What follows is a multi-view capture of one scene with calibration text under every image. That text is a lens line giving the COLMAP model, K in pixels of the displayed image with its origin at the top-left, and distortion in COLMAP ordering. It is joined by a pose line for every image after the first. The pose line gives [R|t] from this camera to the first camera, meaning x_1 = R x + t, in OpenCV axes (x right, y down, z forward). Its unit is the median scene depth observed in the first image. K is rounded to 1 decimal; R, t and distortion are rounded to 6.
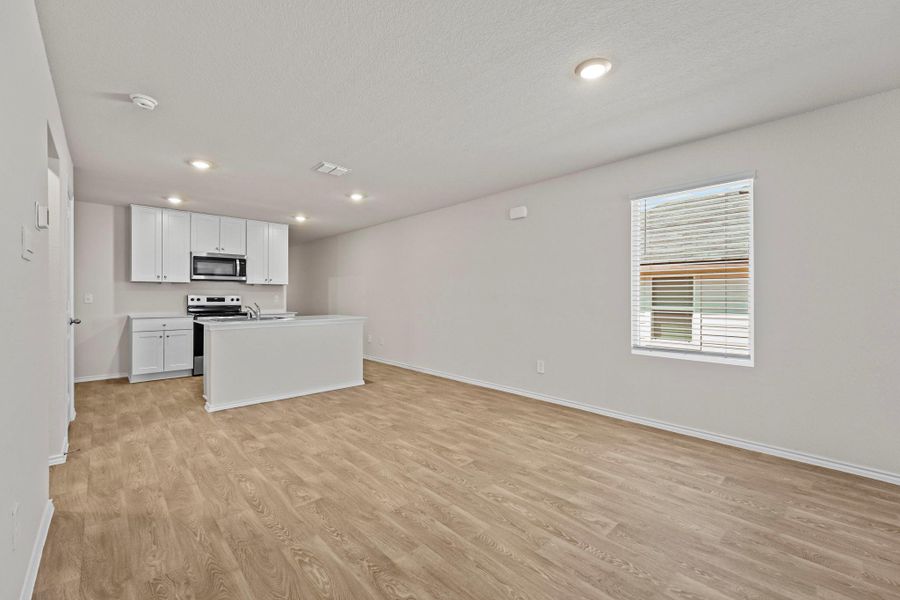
lens RADIAL K [[366.6, 0, 450.0], [0, 366.6, 300.0], [0, 0, 1]] dist [-0.001598, -0.000826]
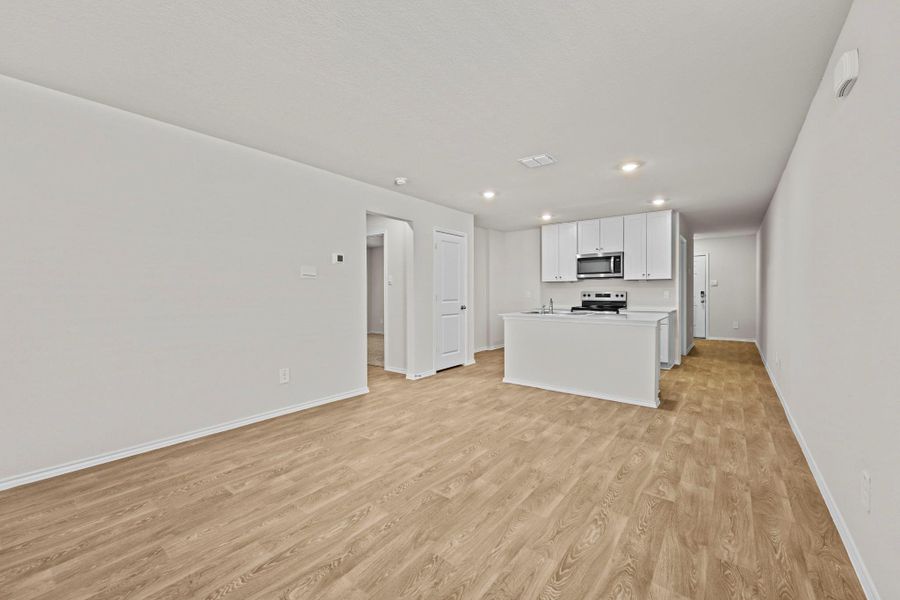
lens RADIAL K [[364.7, 0, 450.0], [0, 364.7, 300.0], [0, 0, 1]] dist [0.001386, -0.000060]
pose [[0.153736, 0.017047, -0.987965, 0.455290], [-0.005737, 0.999850, 0.016360, -0.003087], [0.988095, 0.003153, 0.153810, 0.474533]]
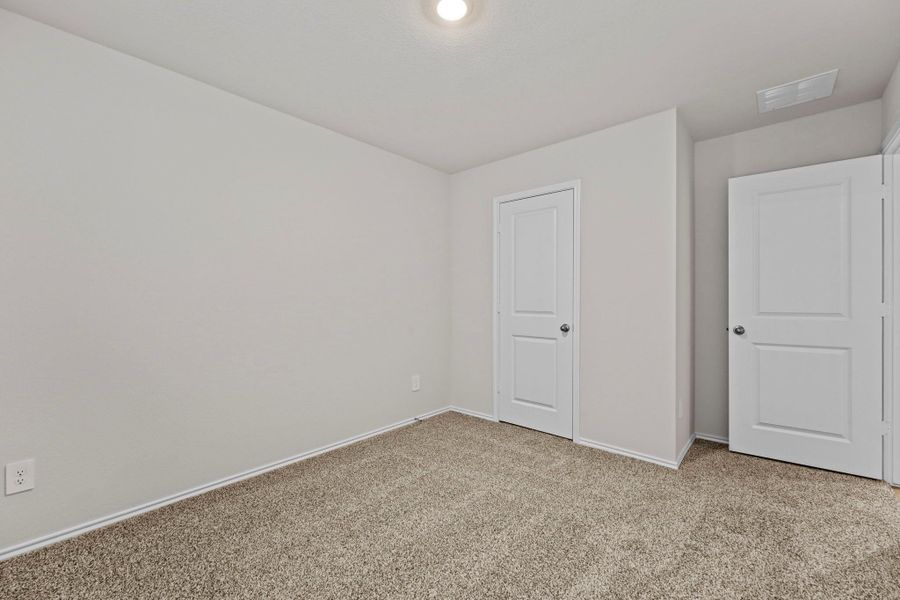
lens RADIAL K [[366.6, 0, 450.0], [0, 366.6, 300.0], [0, 0, 1]] dist [-0.001598, -0.000826]
pose [[-0.997015, 0.005644, -0.077004, -0.486151], [0.004905, 0.999940, 0.009775, -0.014562], [0.077054, 0.009368, -0.996983, 1.309243]]
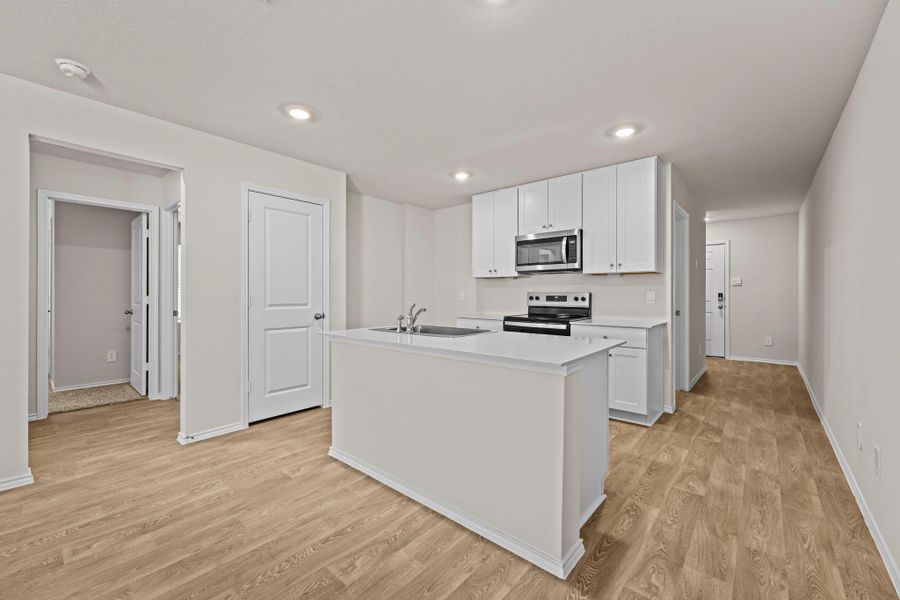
lens RADIAL K [[366.6, 0, 450.0], [0, 366.6, 300.0], [0, 0, 1]] dist [-0.001598, -0.000826]
pose [[0.106399, 0.010843, -0.994264, 0.060608], [-0.008715, 0.999912, 0.009972, -0.004036], [0.994285, 0.007604, 0.106484, 0.892271]]
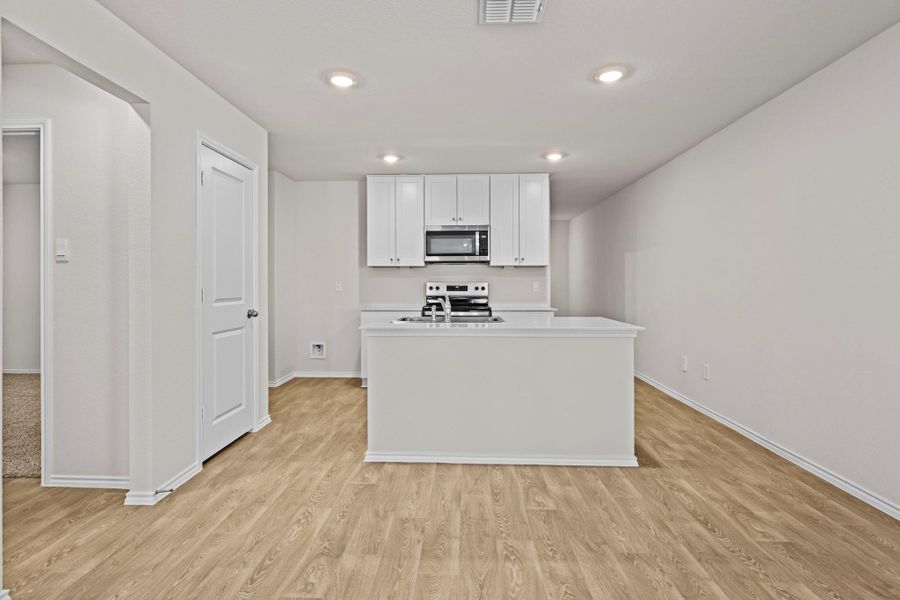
lens RADIAL K [[462.5, 0, 448.7], [0, 462.5, 287.4], [0, 0, 1]] dist [-0.000588, -0.000247]
pose [[0.699637, 0.002991, -0.714492, 0.027411], [-0.003385, 0.999994, 0.000872, -0.004017], [0.714490, 0.001809, 0.699643, 0.408571]]
